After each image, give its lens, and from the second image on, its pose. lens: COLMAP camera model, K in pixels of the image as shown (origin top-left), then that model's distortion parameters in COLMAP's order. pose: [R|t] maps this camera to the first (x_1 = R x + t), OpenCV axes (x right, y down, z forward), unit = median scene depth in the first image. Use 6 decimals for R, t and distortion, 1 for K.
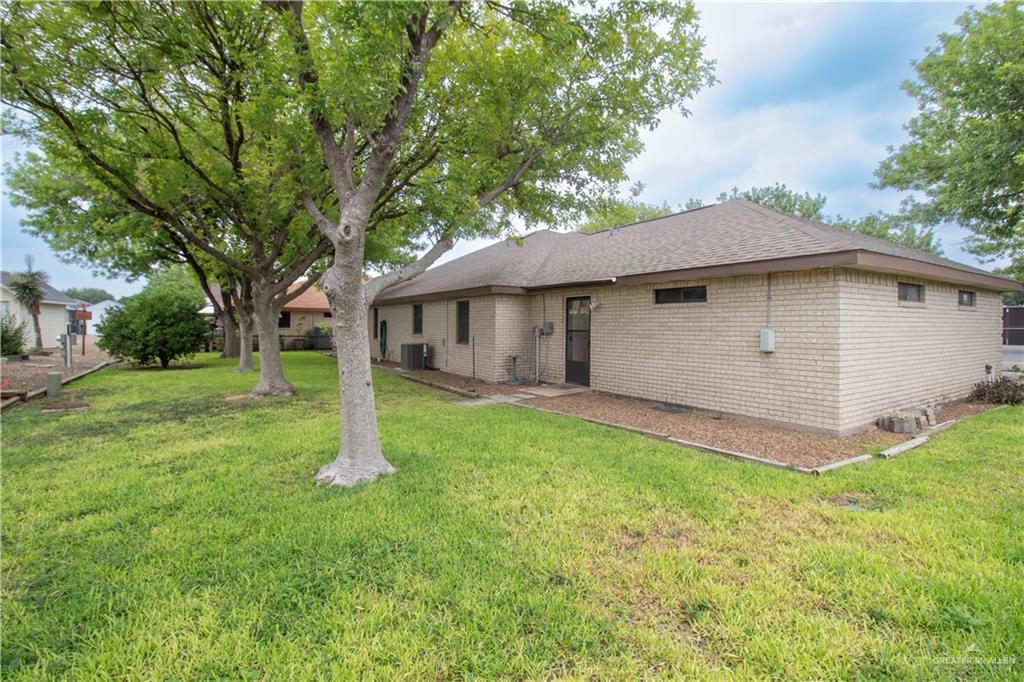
lens RADIAL K [[484.6, 0, 509.4], [0, 484.6, 338.8], [0, 0, 1]] dist [-0.016390, -0.003287]
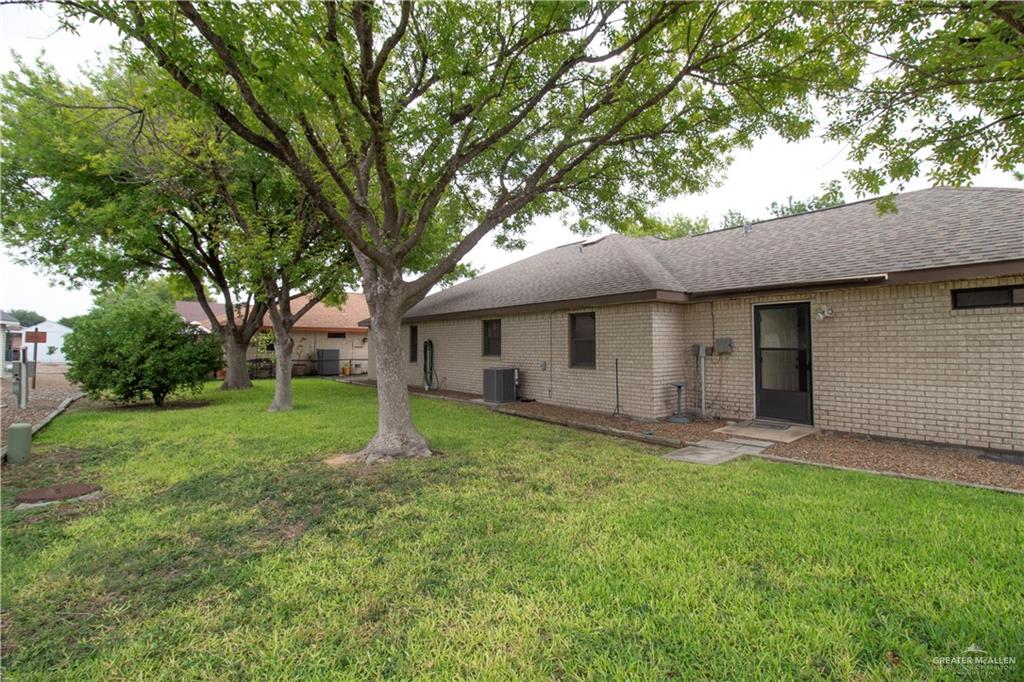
lens RADIAL K [[484.6, 0, 512.9], [0, 484.6, 338.6], [0, 0, 1]] dist [-0.016390, -0.003287]
pose [[0.995814, -0.009260, 0.090932, -0.254003], [0.013162, 0.999014, -0.042407, -0.004781], [-0.090449, 0.043427, 0.994954, 0.219512]]
